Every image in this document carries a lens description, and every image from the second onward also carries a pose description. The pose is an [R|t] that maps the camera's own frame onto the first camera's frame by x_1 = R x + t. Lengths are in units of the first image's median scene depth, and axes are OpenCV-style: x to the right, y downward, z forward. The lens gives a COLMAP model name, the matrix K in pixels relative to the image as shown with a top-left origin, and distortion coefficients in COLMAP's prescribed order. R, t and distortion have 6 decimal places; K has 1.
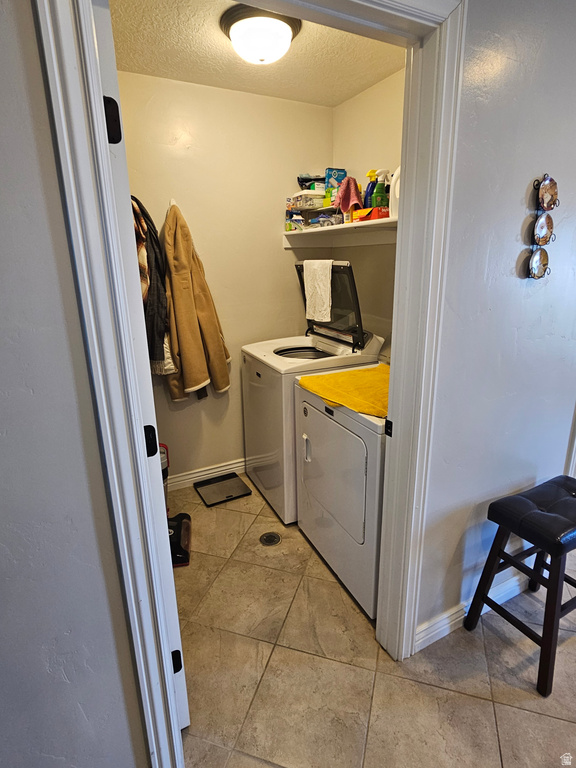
lens RADIAL K [[410.9, 0, 288.0], [0, 410.9, 384.0], [0, 0, 1]] dist [0.001297, 0.000066]
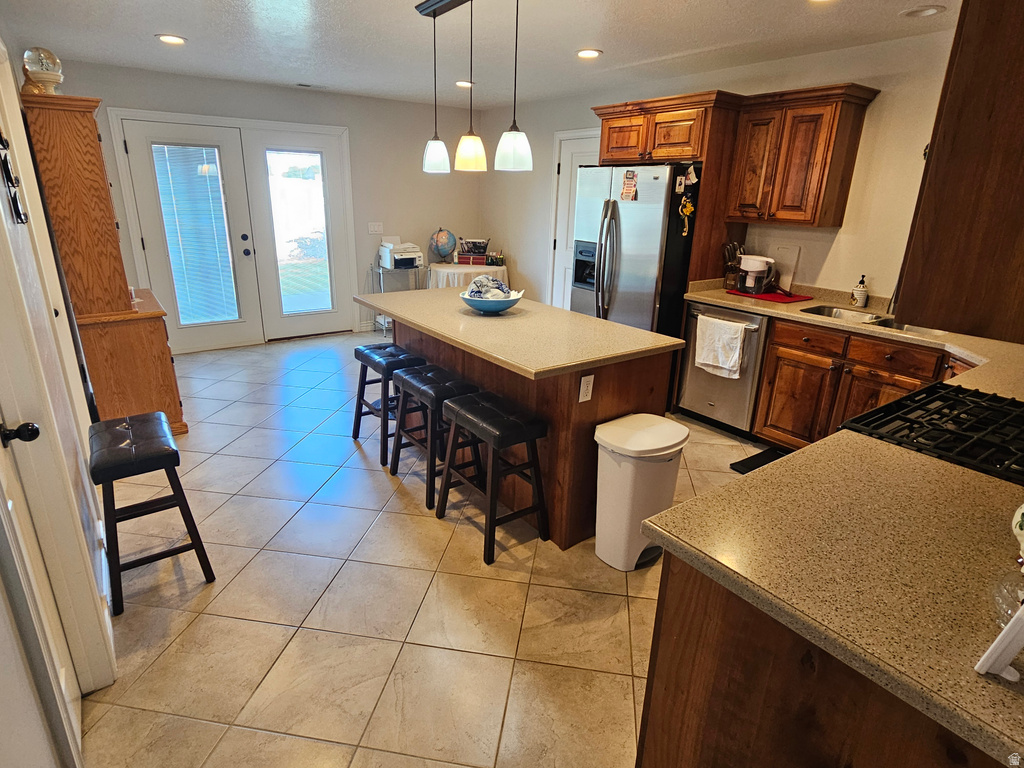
lens RADIAL K [[547.9, 0, 512.0], [0, 547.9, 384.0], [0, 0, 1]] dist [0.001297, 0.000066]
pose [[-0.156691, -0.300953, 0.940678, -0.746429], [0.253128, 0.908393, 0.332788, -0.044054], [-0.954659, 0.290256, -0.066157, 0.130110]]
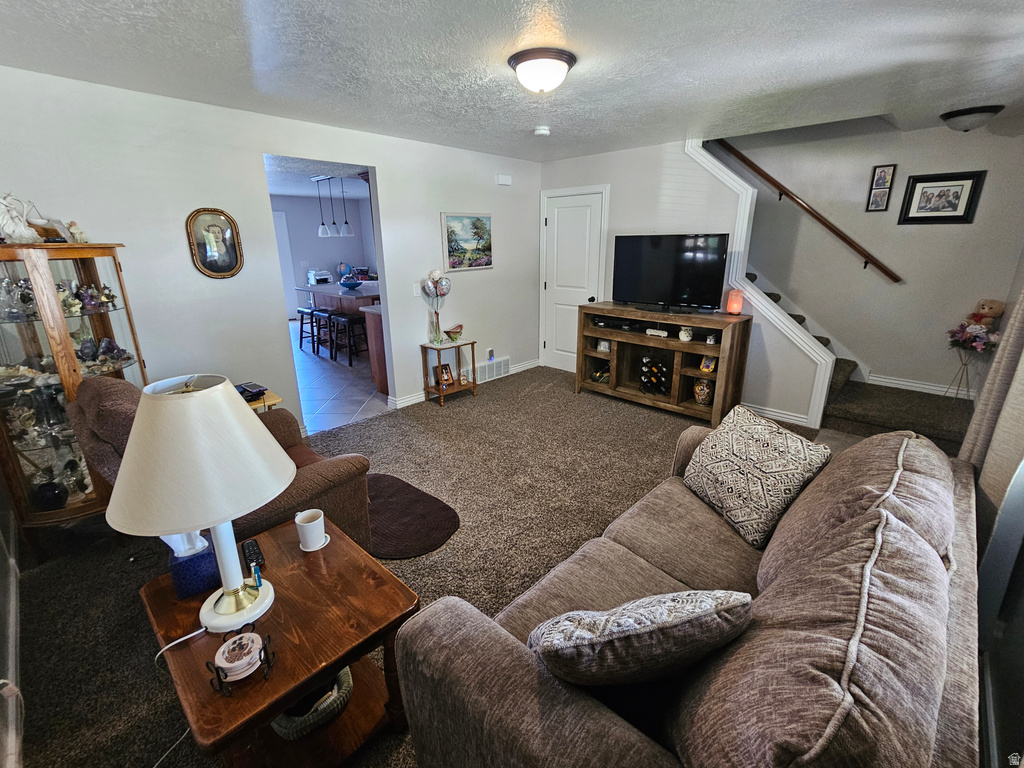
lens RADIAL K [[451.2, 0, 512.0], [0, 451.2, 384.0], [0, 0, 1]] dist [-0.000026, -0.000009]
pose [[-0.328575, -0.260209, 0.907926, -2.256915], [0.275272, 0.893181, 0.355602, 0.015132], [-0.903473, 0.366769, -0.221849, -0.001087]]
